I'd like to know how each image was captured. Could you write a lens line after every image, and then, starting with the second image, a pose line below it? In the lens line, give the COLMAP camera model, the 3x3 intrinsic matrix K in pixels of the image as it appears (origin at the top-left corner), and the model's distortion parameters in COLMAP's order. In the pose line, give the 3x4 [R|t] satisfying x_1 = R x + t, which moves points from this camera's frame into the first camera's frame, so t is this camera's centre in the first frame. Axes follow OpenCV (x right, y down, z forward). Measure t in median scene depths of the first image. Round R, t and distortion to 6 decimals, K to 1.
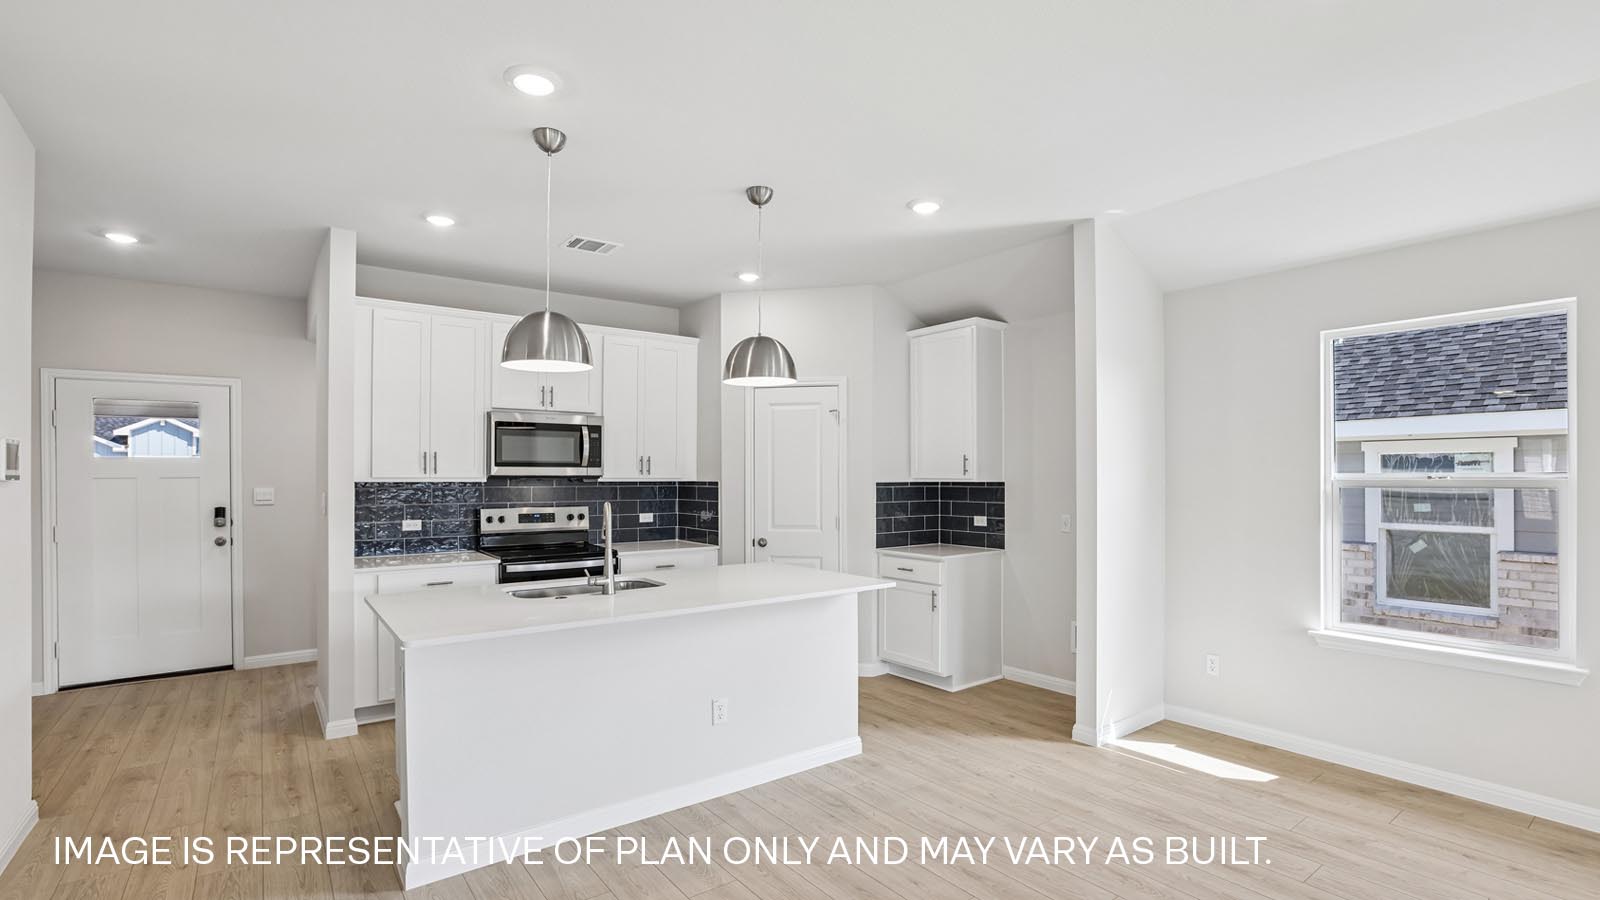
lens RADIAL K [[727.0, 0, 802.4], [0, 727.0, 482.0], [0, 0, 1]] dist [-0.020525, 0.000436]
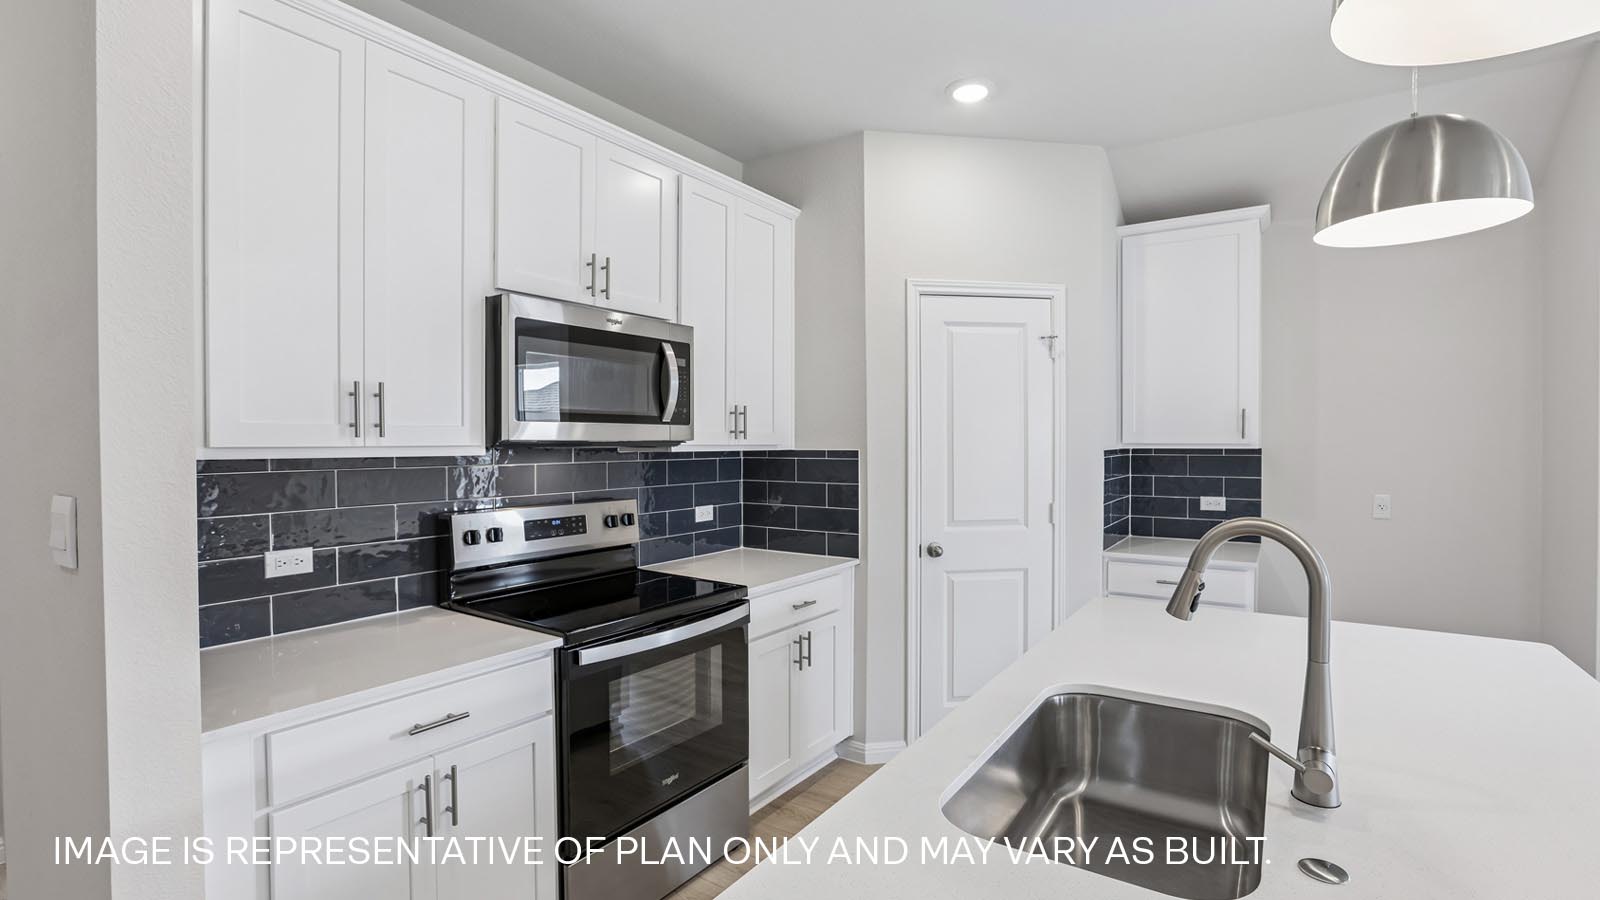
lens RADIAL K [[714.6, 0, 800.0], [0, 714.6, 450.0], [0, 0, 1]] dist [-0.021452, 0.000109]
pose [[0.949854, -0.007578, 0.312603, -0.377403], [0.007252, 0.999971, 0.002204, -0.003079], [-0.312611, 0.000174, 0.949881, 0.509828]]
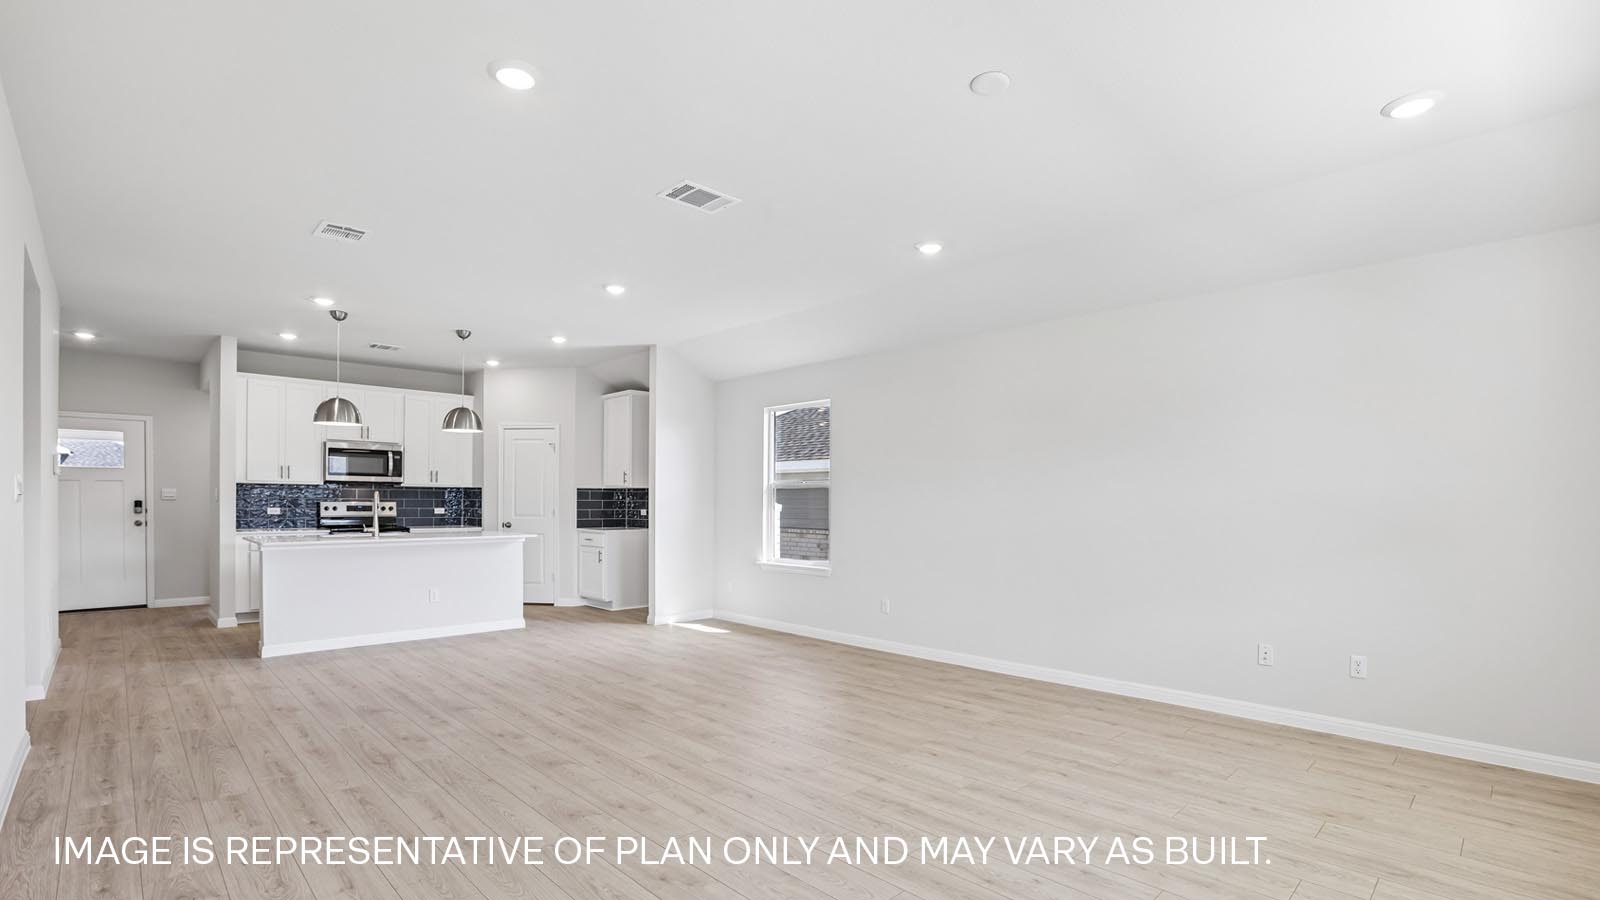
lens RADIAL K [[738.9, 0, 791.6], [0, 738.9, 512.2], [0, 0, 1]] dist [-0.000161, 0.000300]
pose [[0.995144, 0.006680, 0.098202, 0.436009], [-0.007426, 0.999946, 0.007231, 0.040986], [-0.098148, -0.007925, 0.995140, -0.735030]]
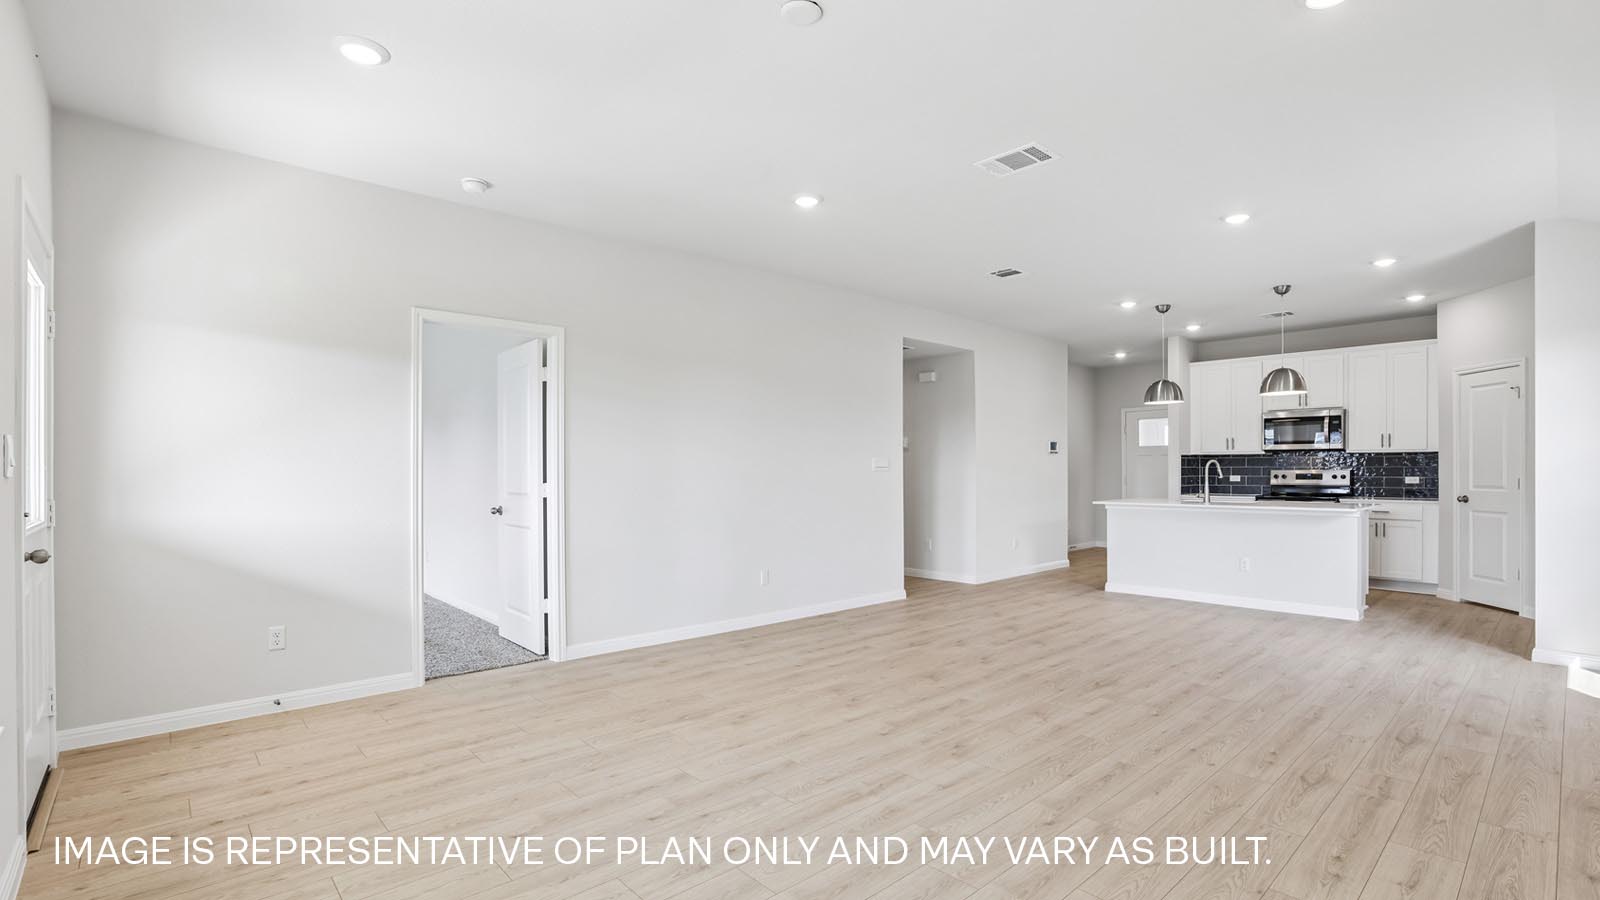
lens RADIAL K [[727.0, 0, 802.4], [0, 727.0, 482.0], [0, 0, 1]] dist [-0.020525, 0.000436]
pose [[0.093372, 0.018217, -0.995465, 1.132213], [-0.001476, 0.999834, 0.018159, 0.036251], [0.995630, -0.000226, 0.093383, -0.247037]]
